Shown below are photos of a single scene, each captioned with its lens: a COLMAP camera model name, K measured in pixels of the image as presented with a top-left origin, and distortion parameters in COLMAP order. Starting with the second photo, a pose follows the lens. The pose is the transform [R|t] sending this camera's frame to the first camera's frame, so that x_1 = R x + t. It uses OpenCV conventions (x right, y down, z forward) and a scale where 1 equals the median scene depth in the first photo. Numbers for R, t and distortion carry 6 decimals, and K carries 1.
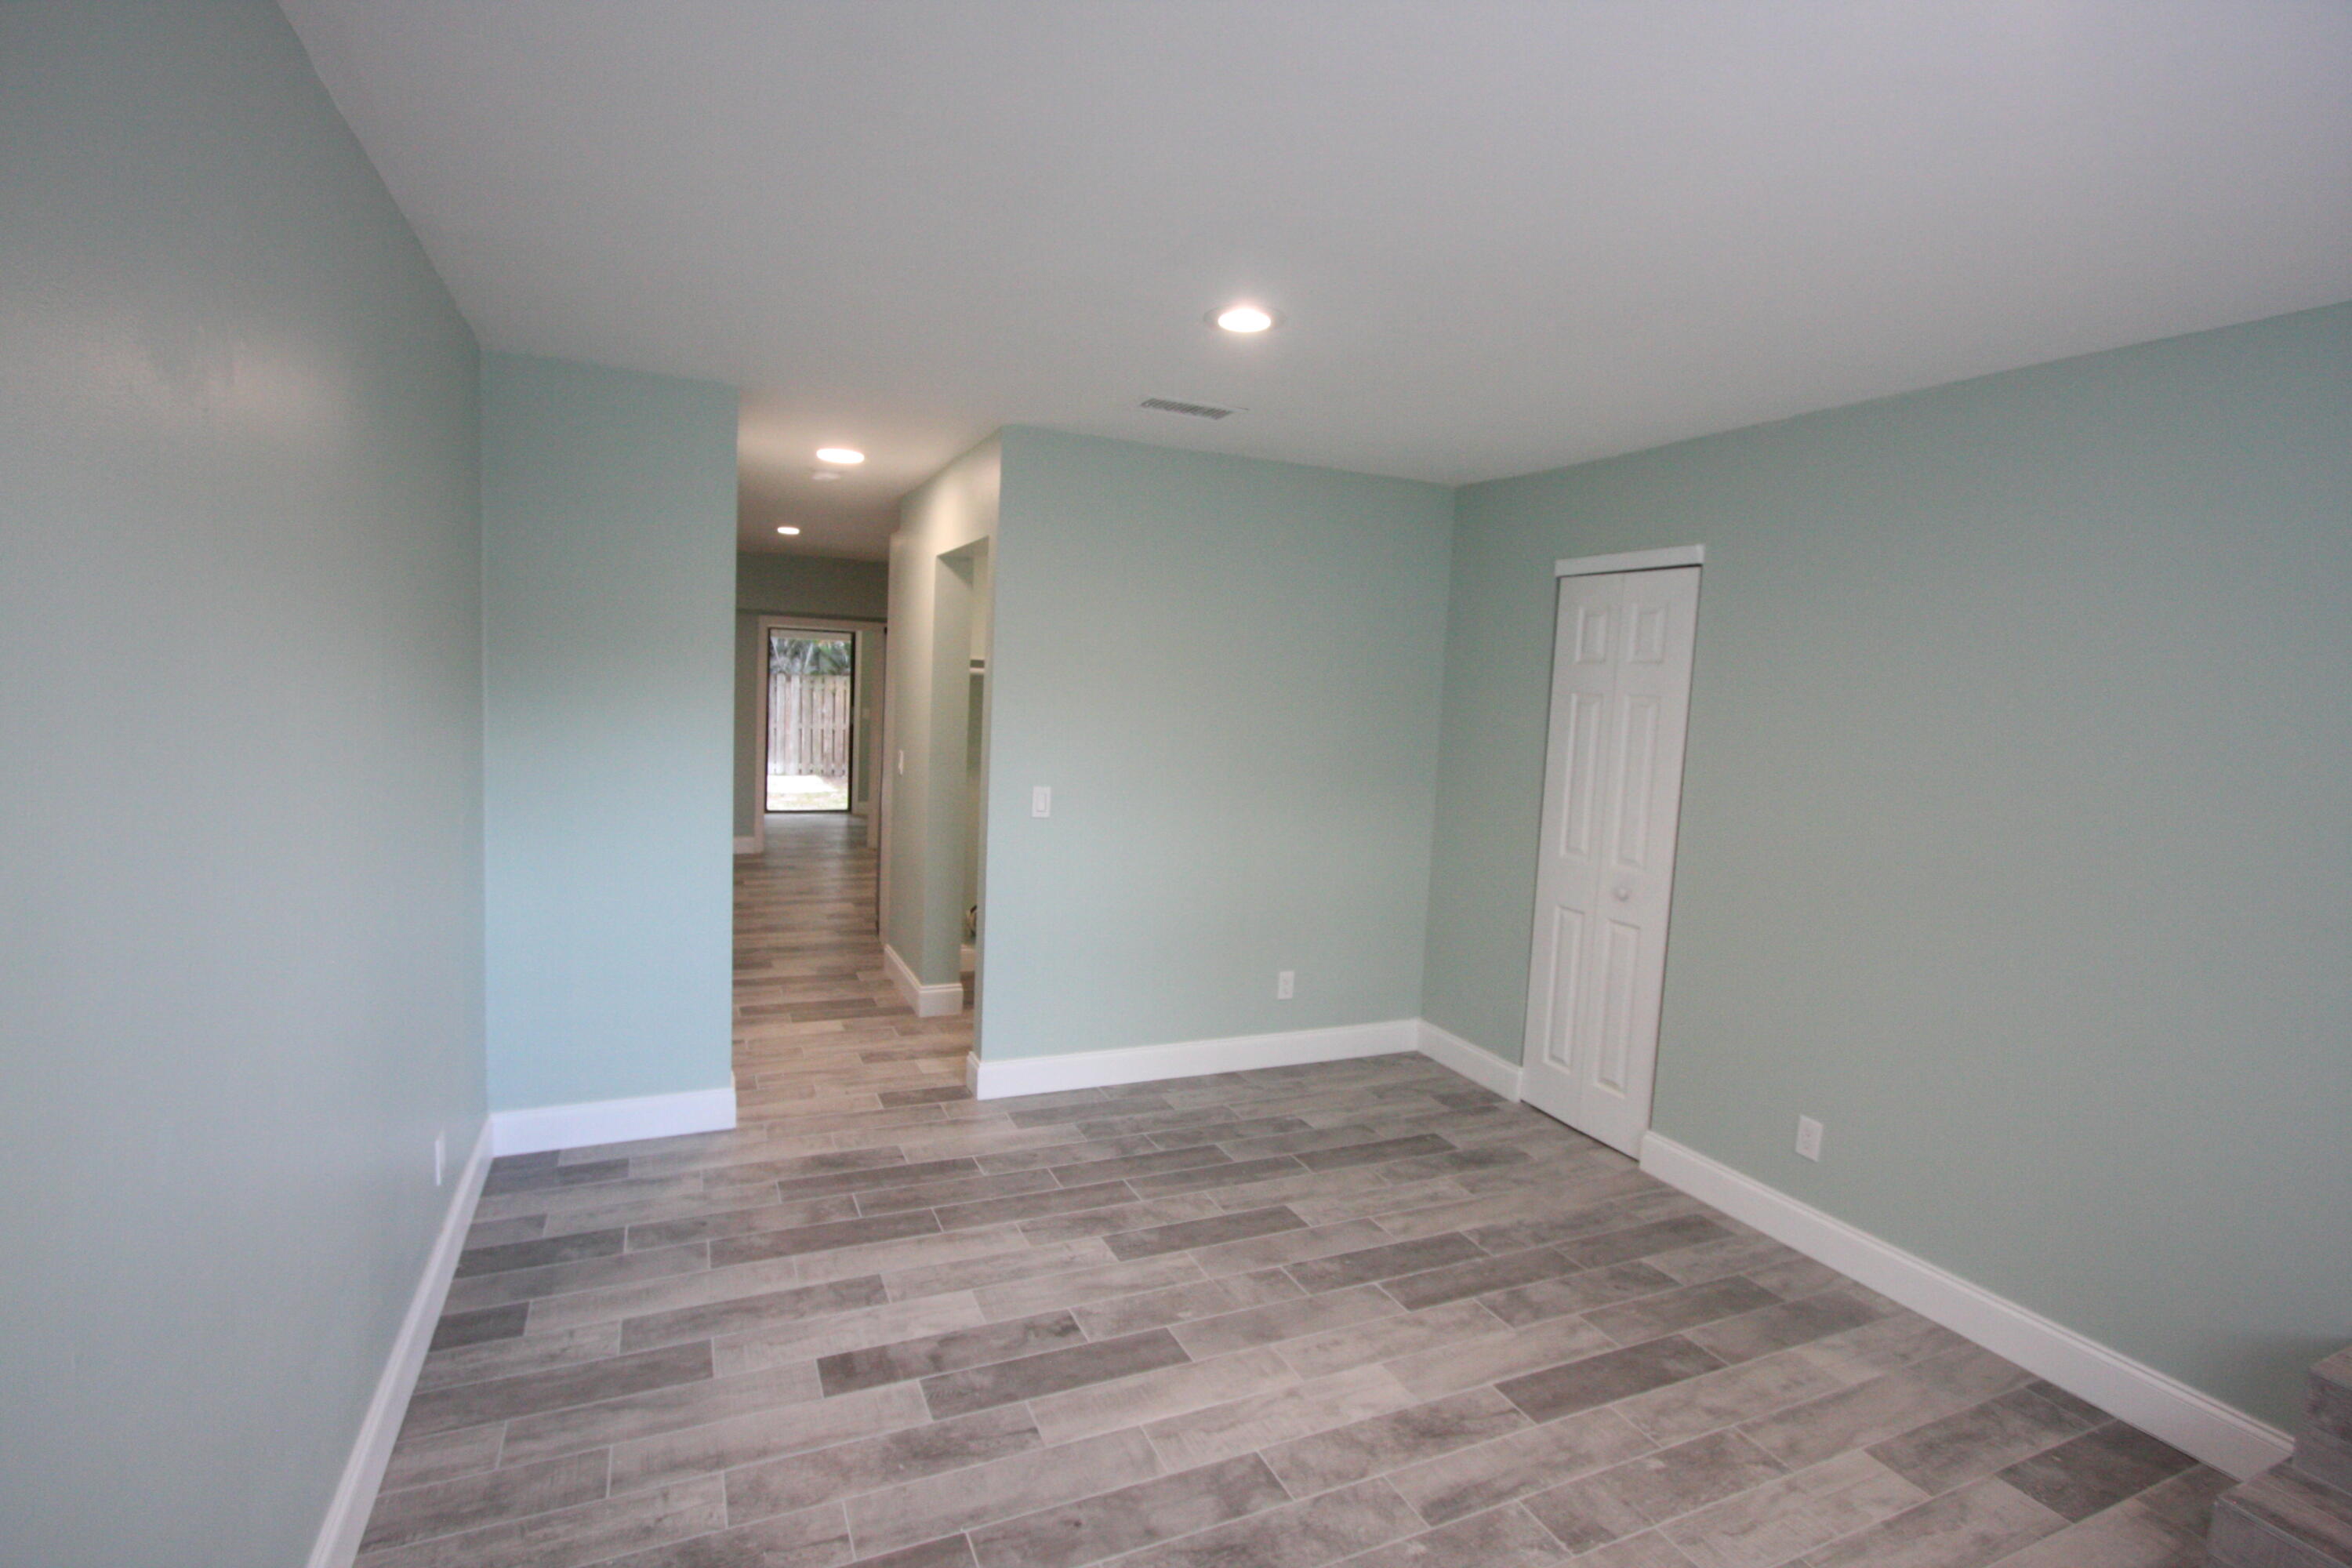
lens RADIAL K [[1087.1, 0, 1154.2], [0, 1087.1, 778.9], [0, 0, 1]] dist [-0.014815, 0.002274]
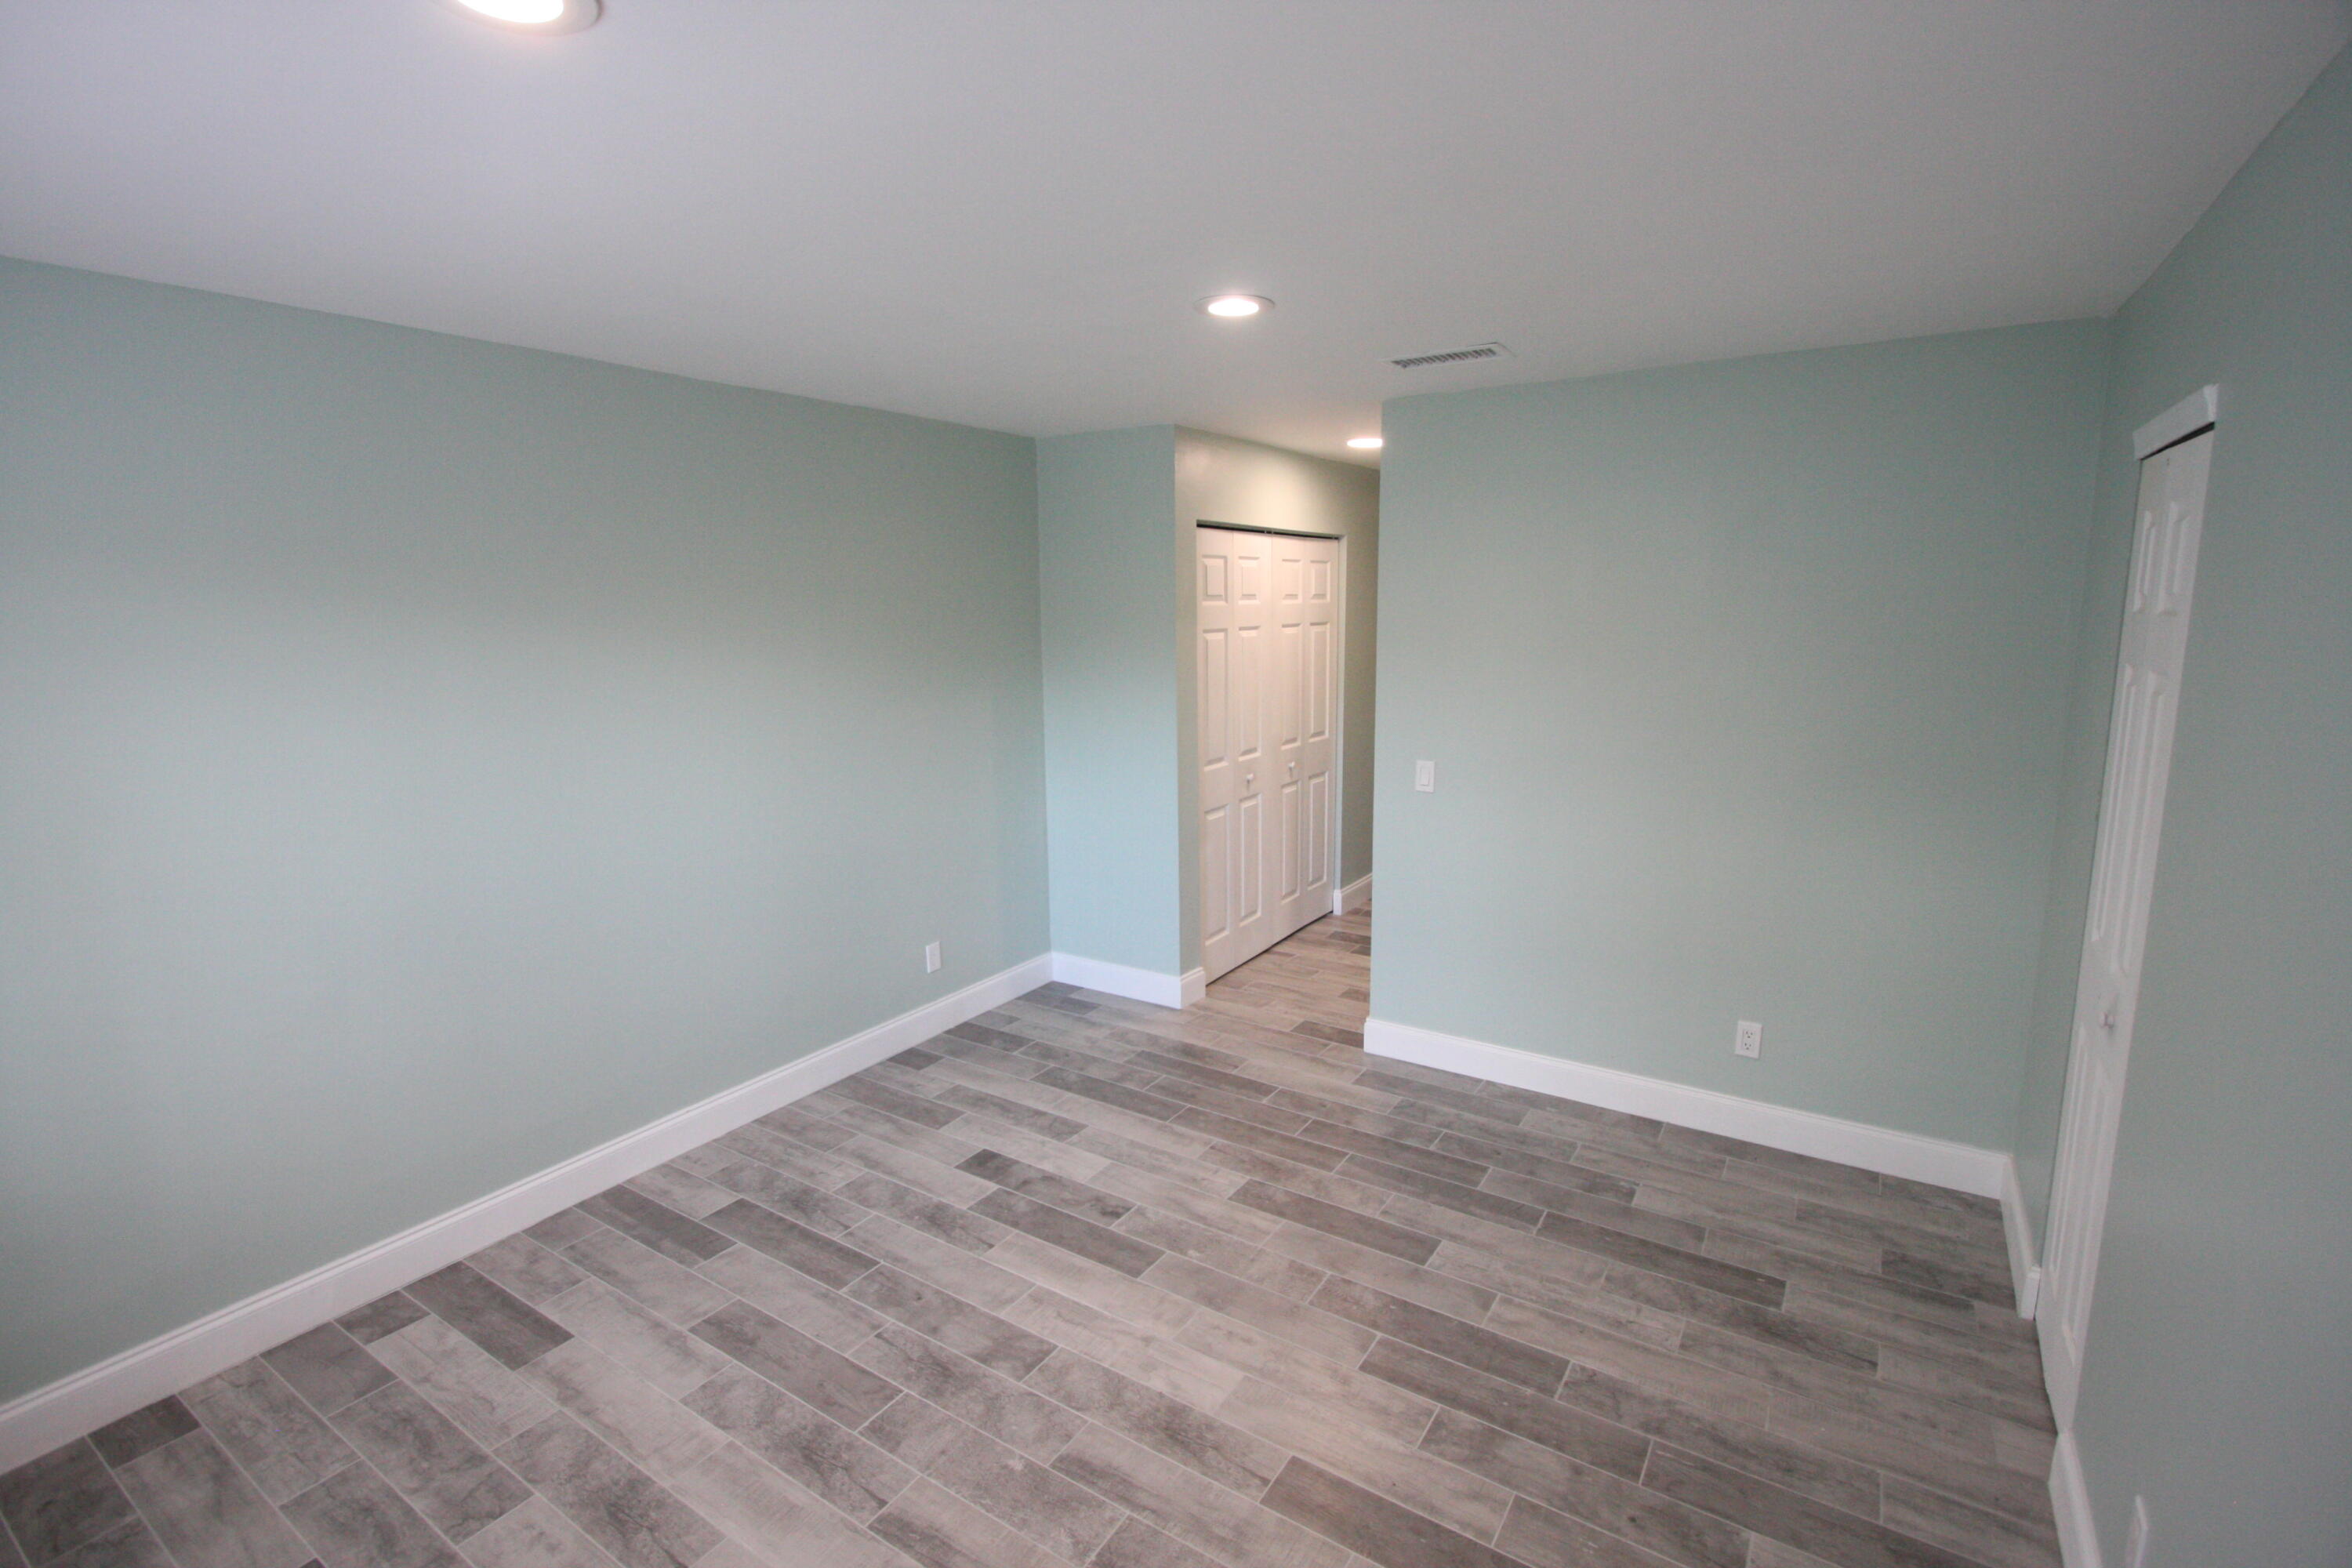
lens RADIAL K [[1087.1, 0, 1158.9], [0, 1087.1, 777.7], [0, 0, 1]] dist [-0.014815, 0.002274]
pose [[0.535648, 0.084868, -0.840166, 0.739800], [-0.040245, 0.996372, 0.074989, -0.051949], [0.843482, -0.006355, 0.537120, 0.325294]]
